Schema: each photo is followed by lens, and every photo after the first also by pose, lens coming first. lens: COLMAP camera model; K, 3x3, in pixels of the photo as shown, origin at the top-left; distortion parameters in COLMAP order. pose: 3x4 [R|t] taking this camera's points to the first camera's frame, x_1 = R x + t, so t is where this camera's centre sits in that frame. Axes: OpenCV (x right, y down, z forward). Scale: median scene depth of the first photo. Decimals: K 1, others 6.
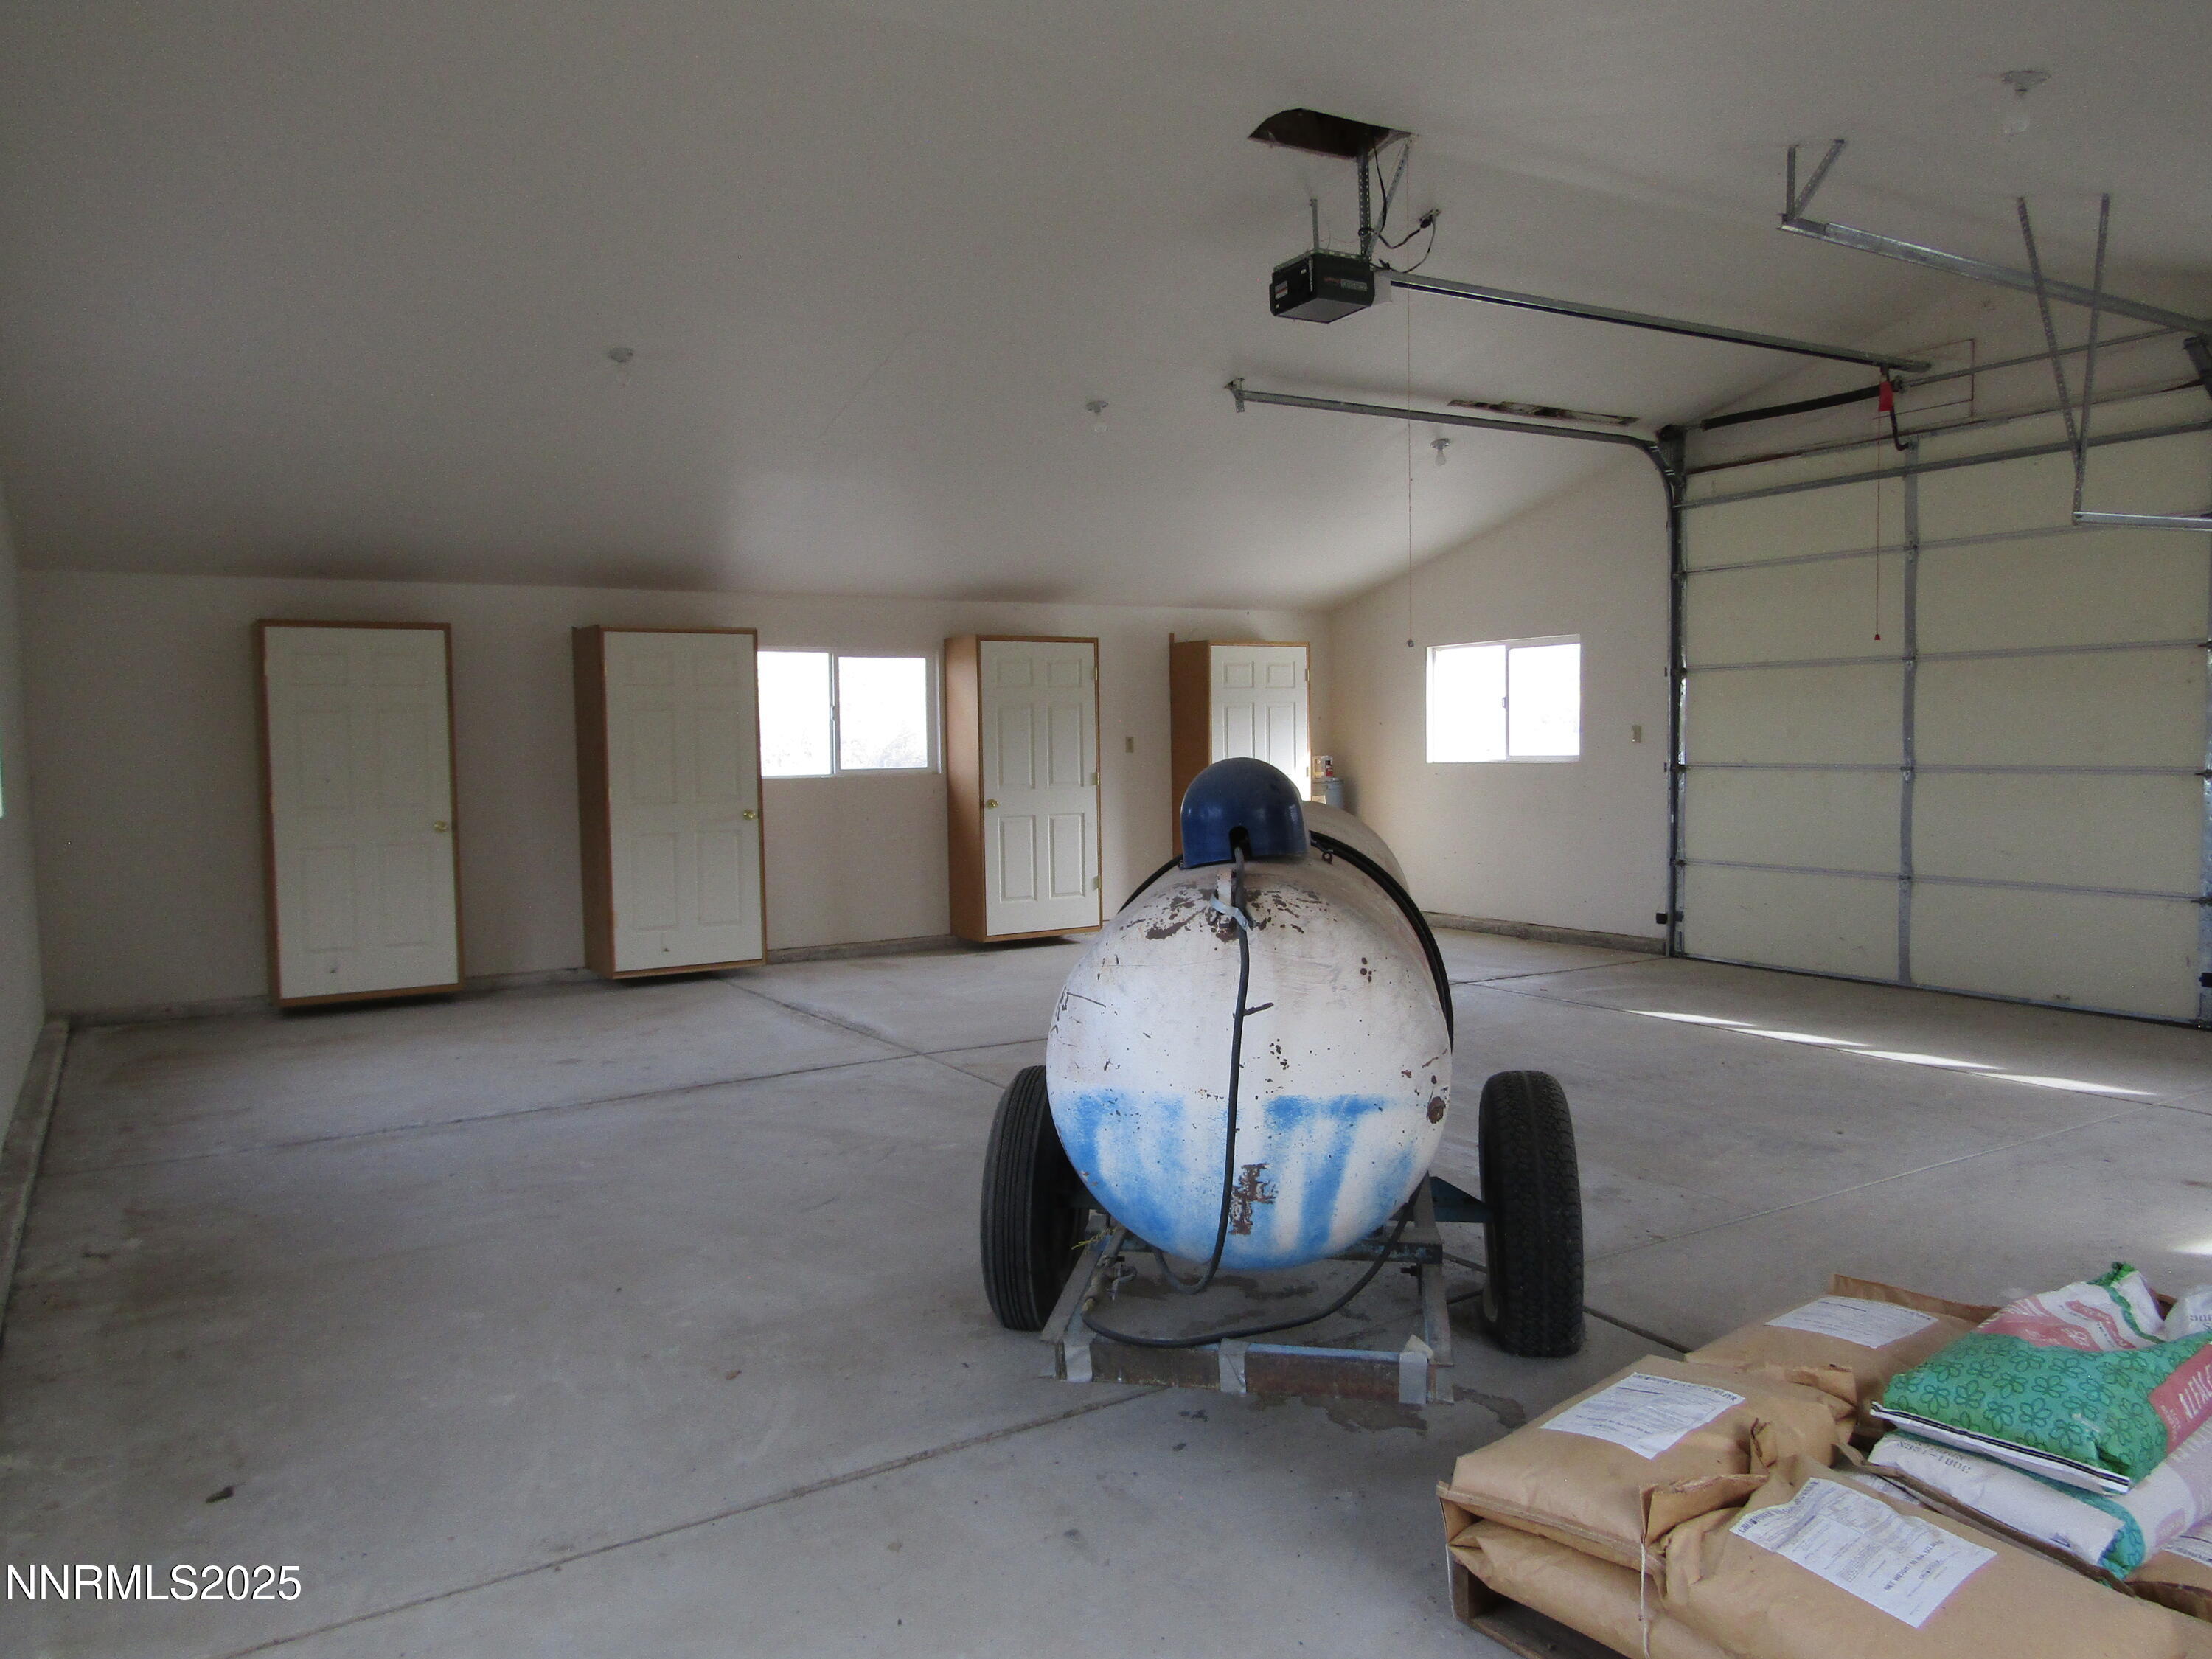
lens RADIAL K [[1570.0, 0, 1099.8], [0, 1570.0, 833.7], [0, 0, 1]] dist [-0.004696, -0.010833]
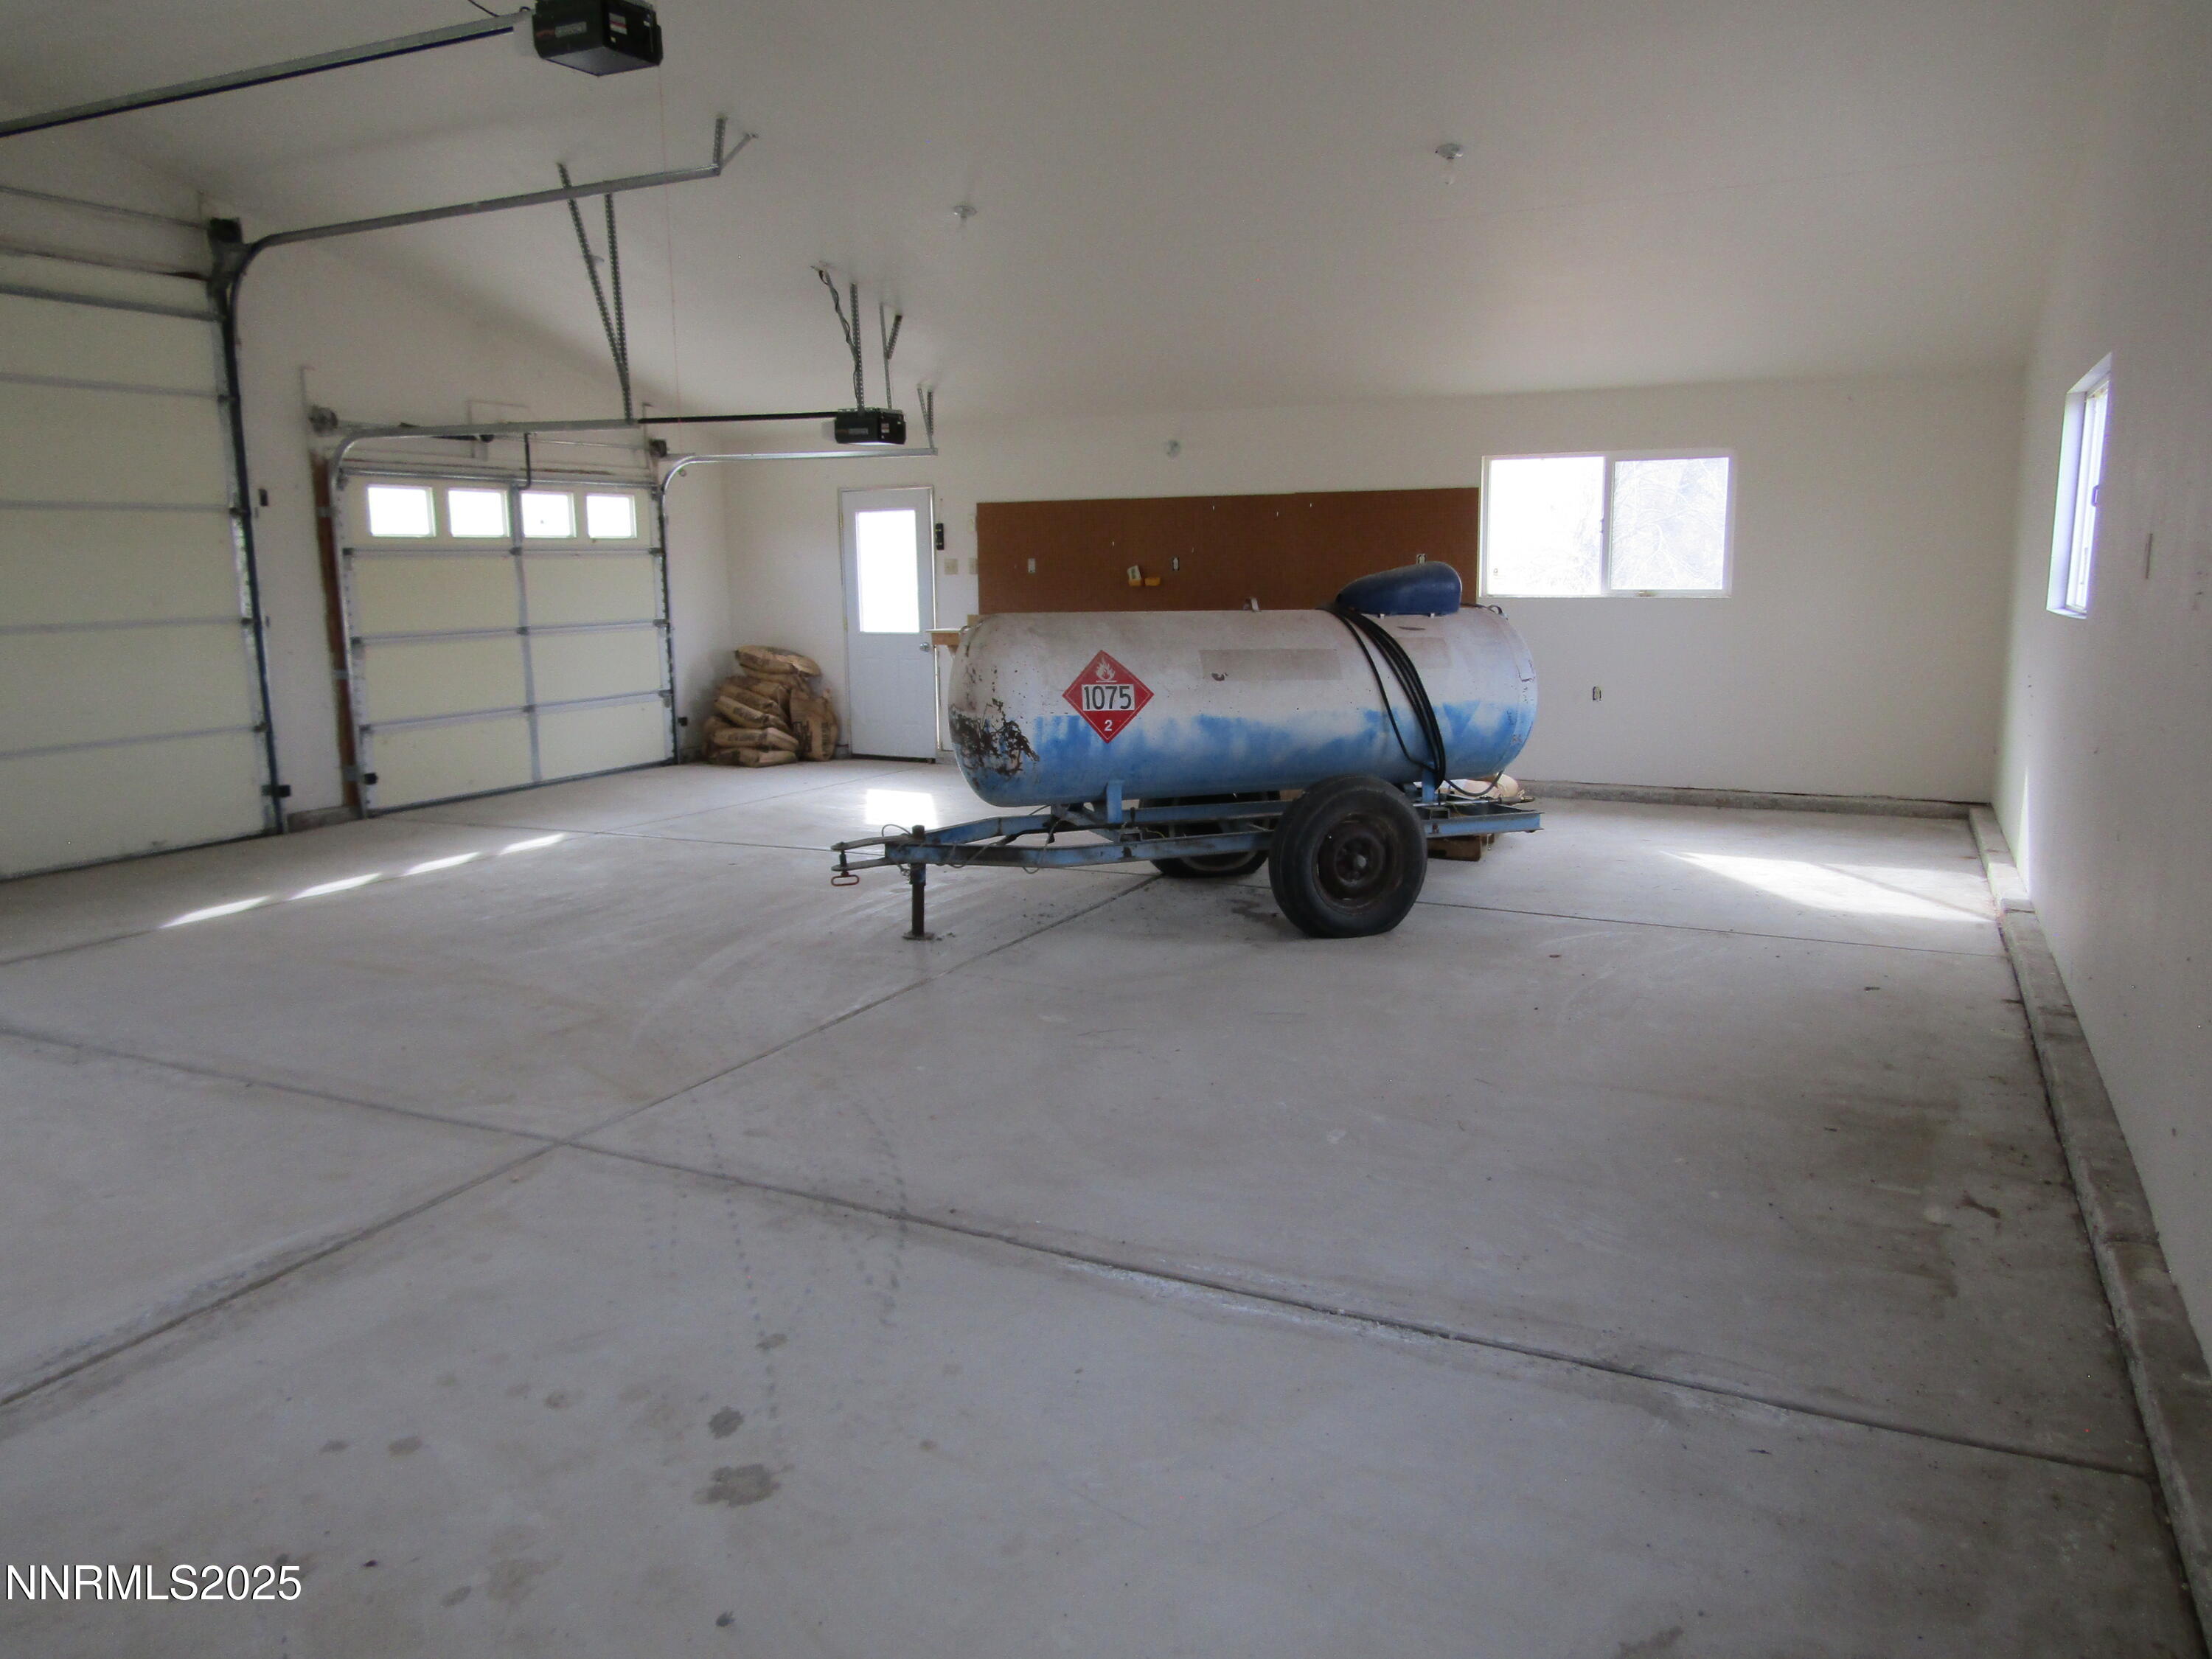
lens RADIAL K [[1570.0, 0, 1106.3], [0, 1570.0, 832.1], [0, 0, 1]] dist [-0.004696, -0.010833]
pose [[-0.530261, -0.119284, 0.839401, -0.486409], [0.078950, 0.978804, 0.188968, -0.040907], [-0.844150, 0.166474, -0.509605, 0.807753]]
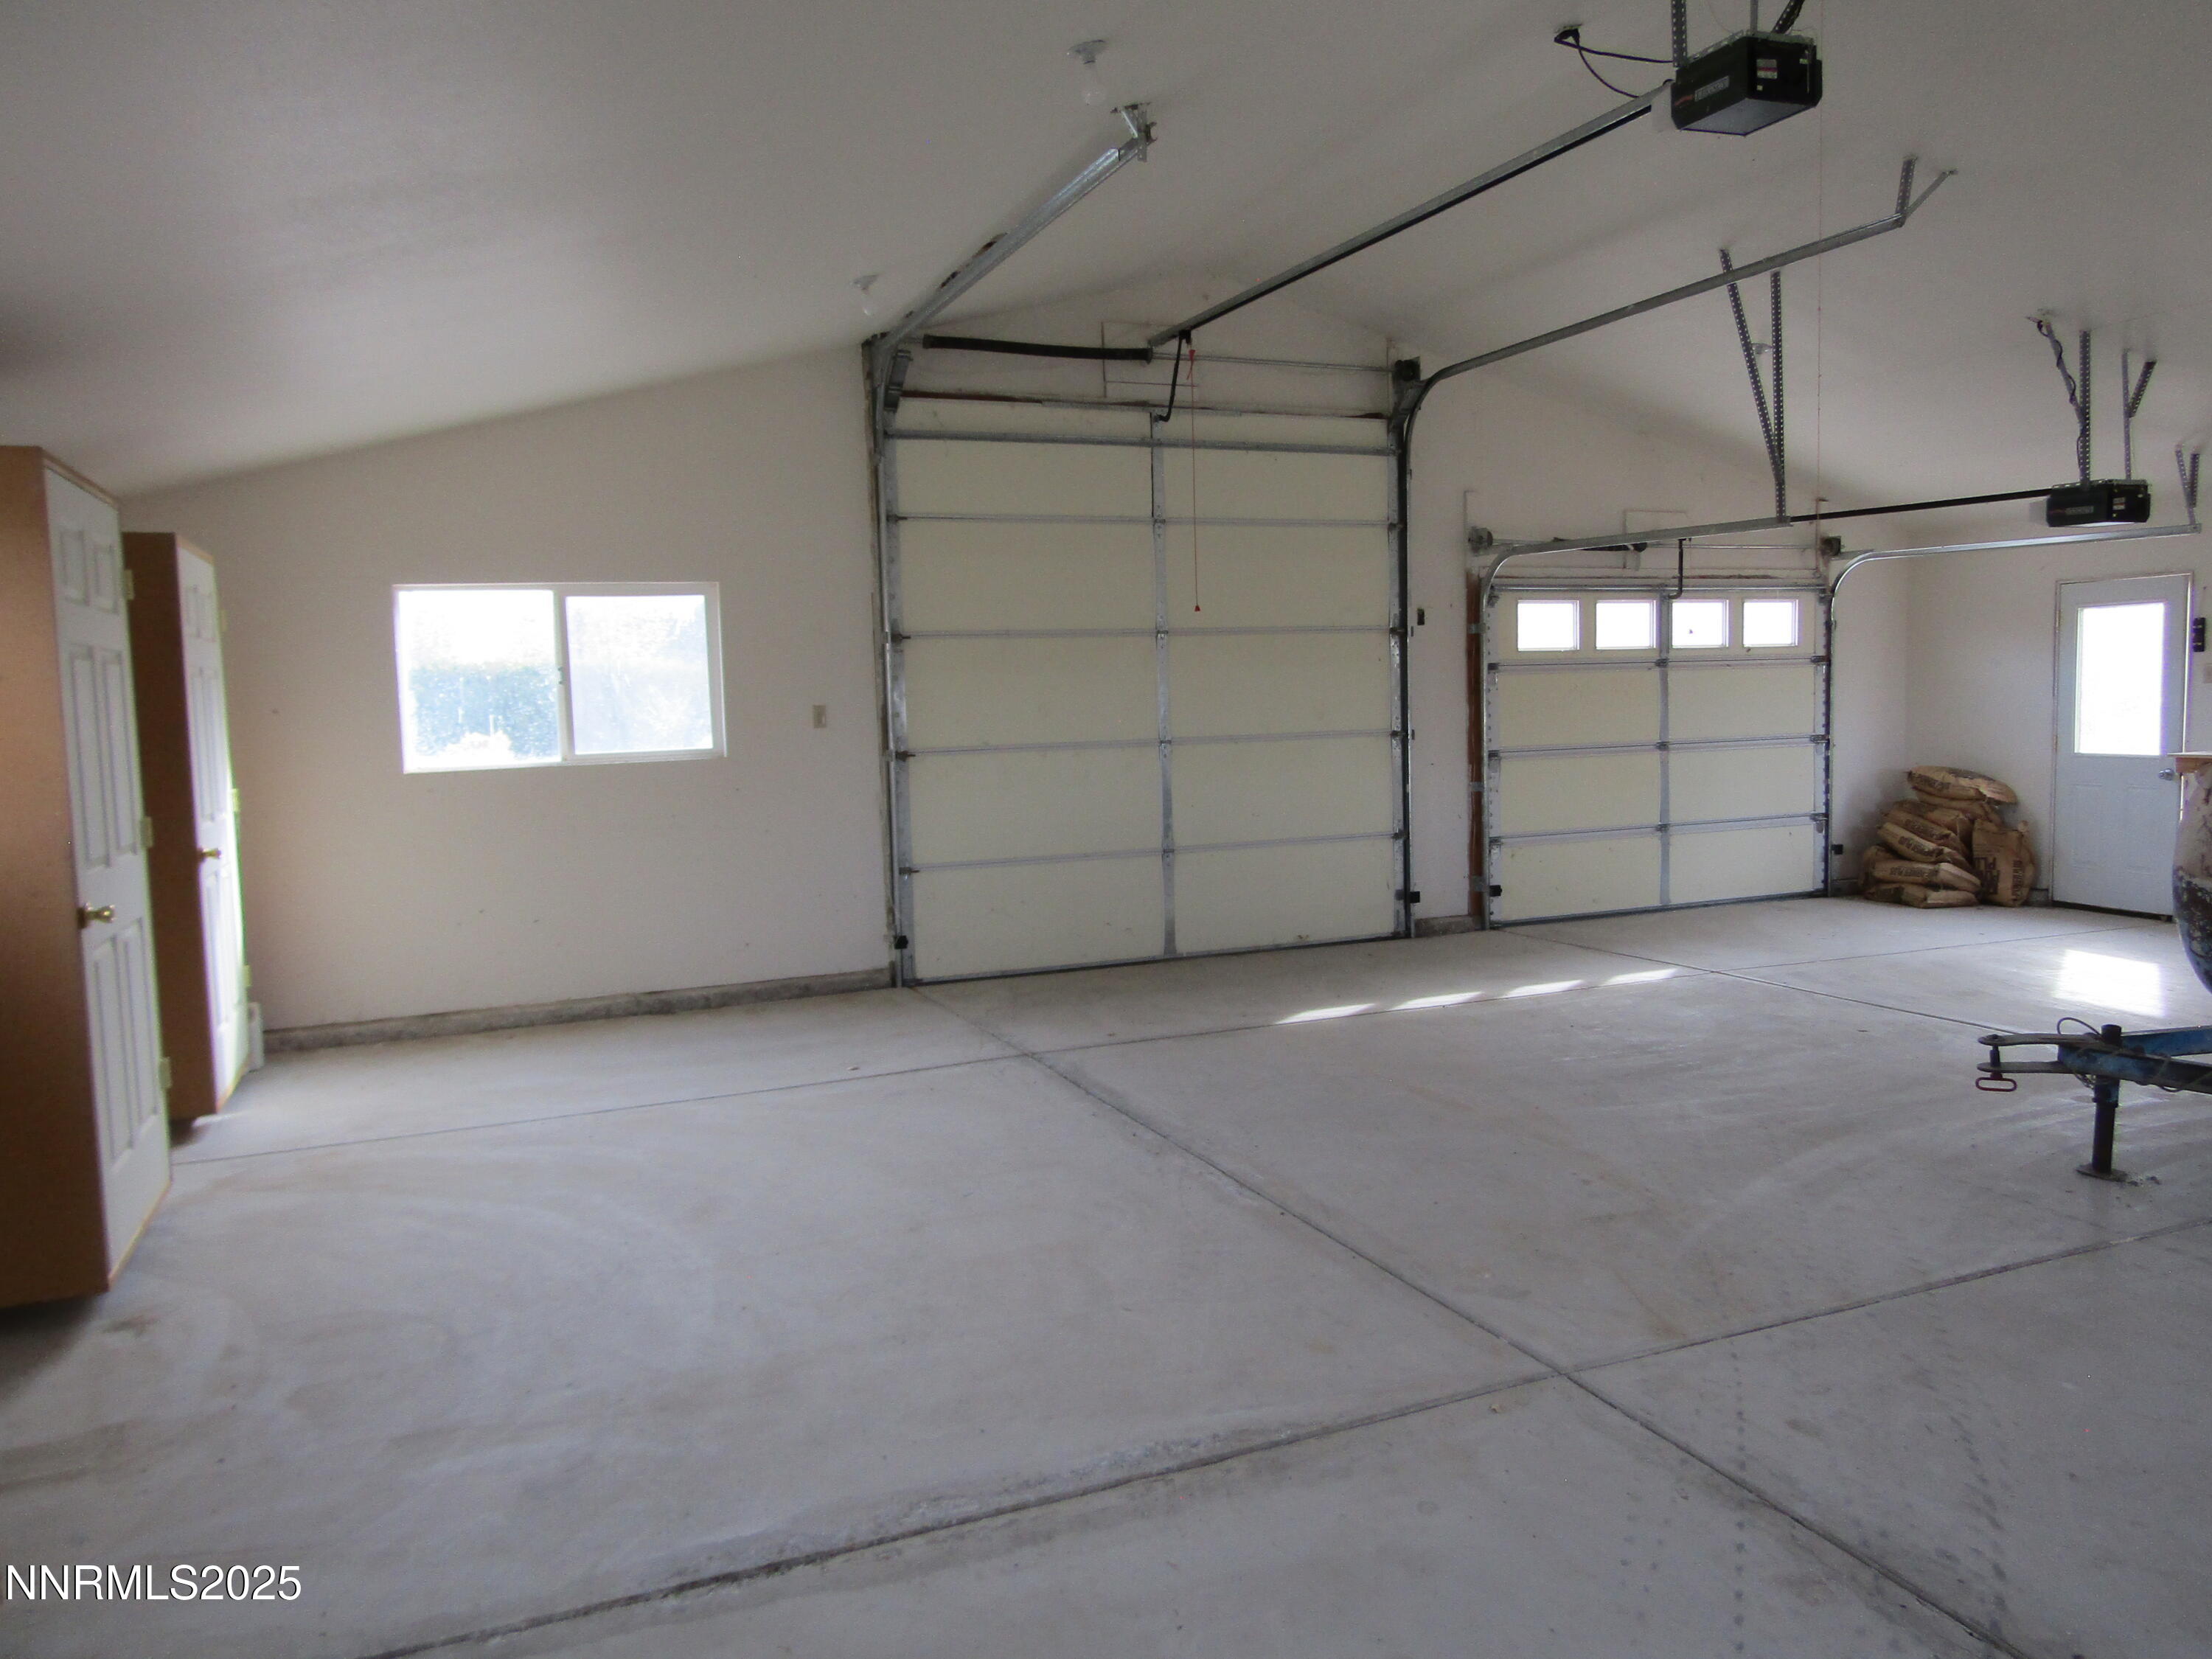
lens RADIAL K [[1570.0, 0, 1110.3], [0, 1570.0, 826.2], [0, 0, 1]] dist [-0.004696, -0.010833]
pose [[0.160912, -0.071789, 0.984355, -0.423200], [0.088833, 0.994357, 0.057997, -0.043409], [-0.982963, 0.078111, 0.166381, 0.763168]]
